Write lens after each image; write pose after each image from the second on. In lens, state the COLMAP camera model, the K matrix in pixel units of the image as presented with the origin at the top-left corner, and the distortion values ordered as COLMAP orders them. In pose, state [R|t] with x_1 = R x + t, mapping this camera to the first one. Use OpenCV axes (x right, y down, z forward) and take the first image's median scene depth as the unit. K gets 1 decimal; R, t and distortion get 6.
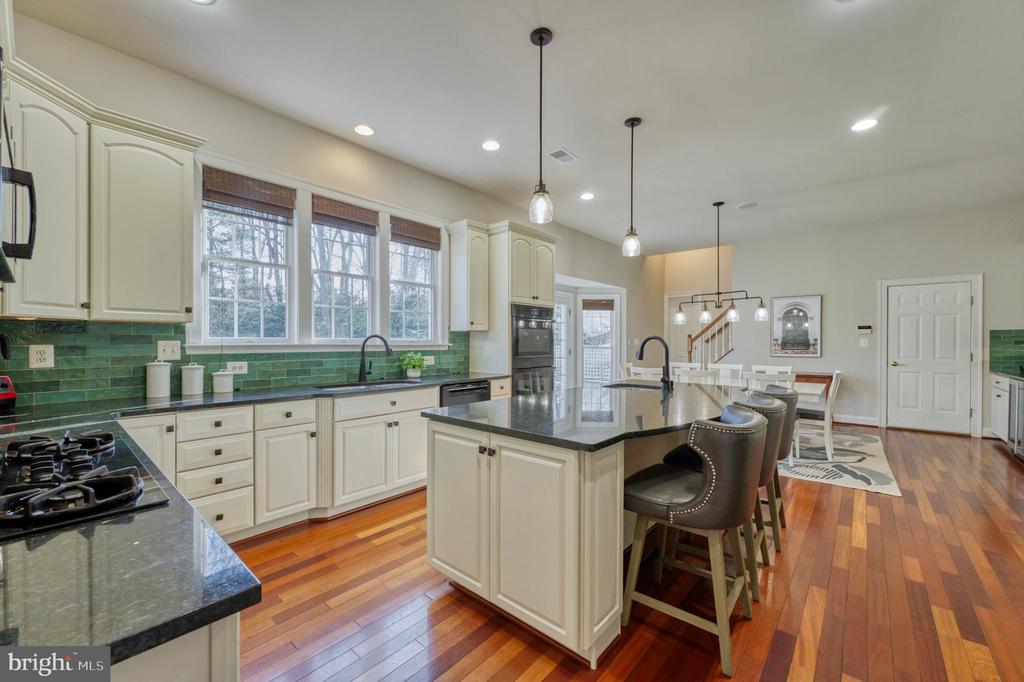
lens RADIAL K [[415.3, 0, 515.2], [0, 415.3, 343.3], [0, 0, 1]] dist [0.000948, 0.000071]
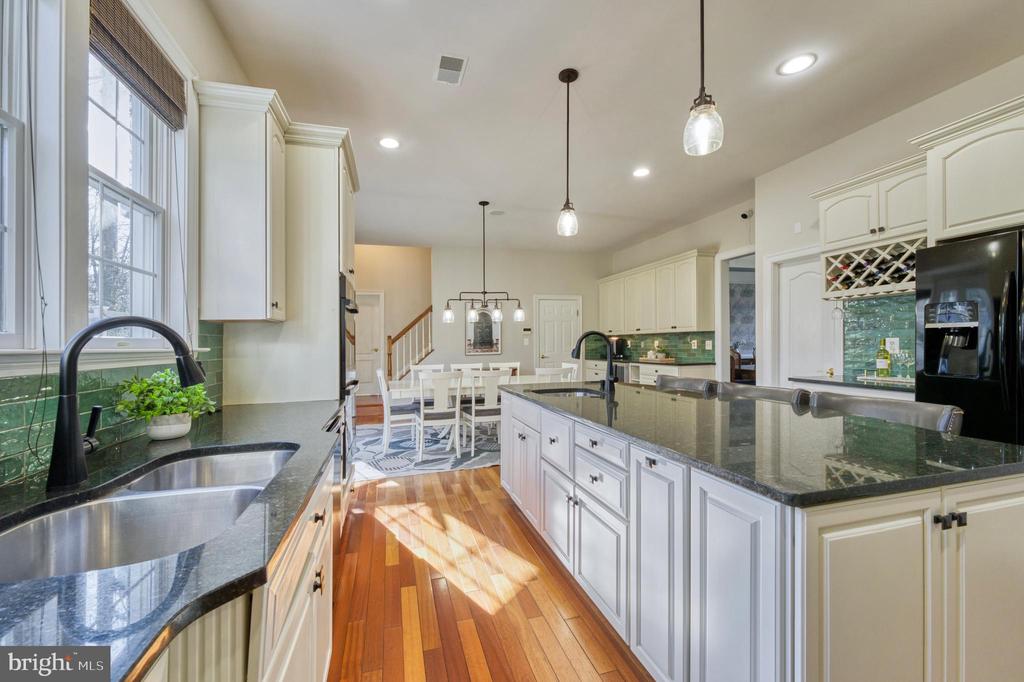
lens RADIAL K [[408.0, 0, 512.0], [0, 408.0, 337.3], [0, 0, 1]] dist [0.001573, 0.000194]
pose [[0.542207, -0.000087, 0.840245, -0.368536], [0.022830, 0.999632, -0.014628, 0.003619], [-0.839935, 0.027115, 0.542010, 0.516628]]
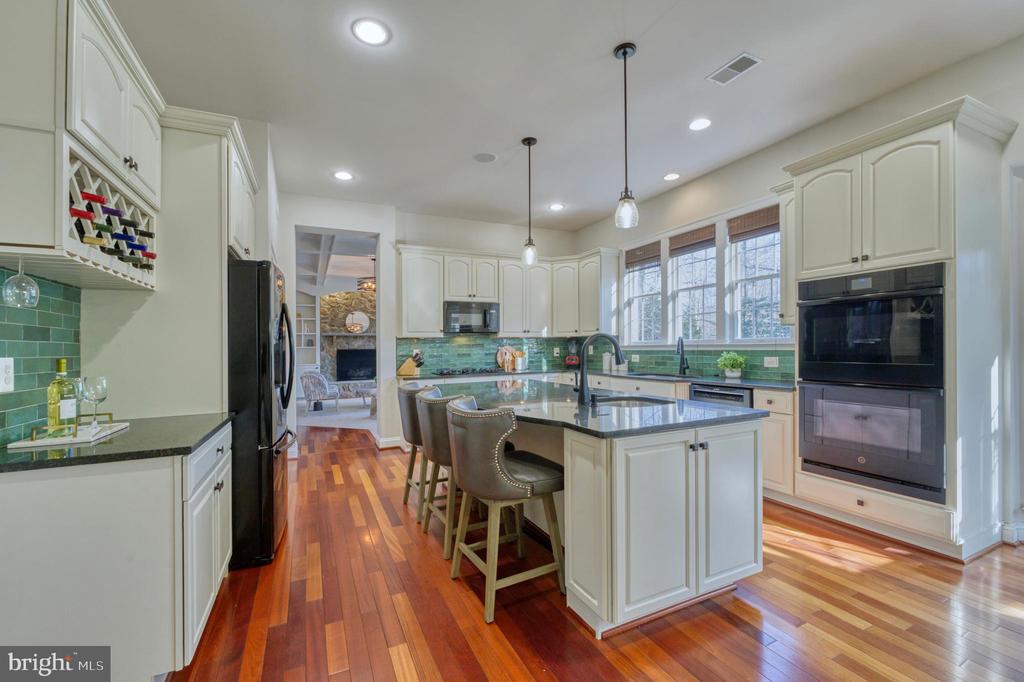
lens RADIAL K [[418.5, 0, 512.3], [0, 418.5, 348.2], [0, 0, 1]] dist [0.000014, 0.000021]
pose [[-0.403398, 0.005800, -0.915006, 0.851436], [0.011141, 0.999937, 0.001426, 0.005974], [0.914957, -0.009619, -0.403437, 0.899932]]
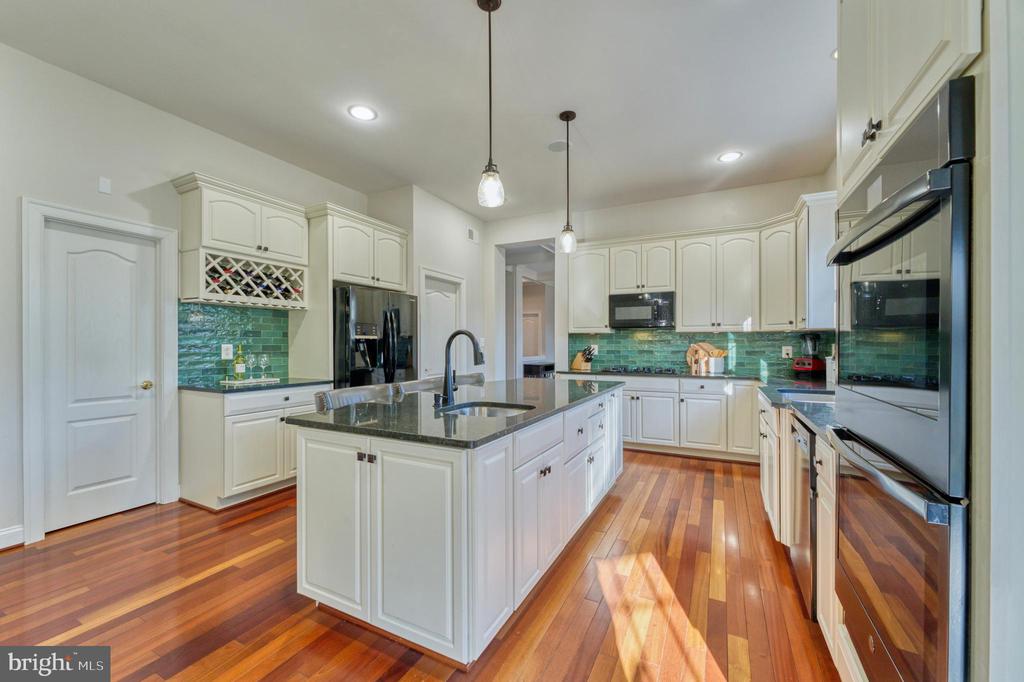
lens RADIAL K [[415.3, 0, 515.2], [0, 415.3, 343.3], [0, 0, 1]] dist [0.000948, 0.000071]
pose [[-0.971353, -0.004808, -0.237594, 0.325795], [-0.005282, 0.999985, 0.001357, 0.003277], [0.237583, 0.002573, -0.971364, 1.313432]]
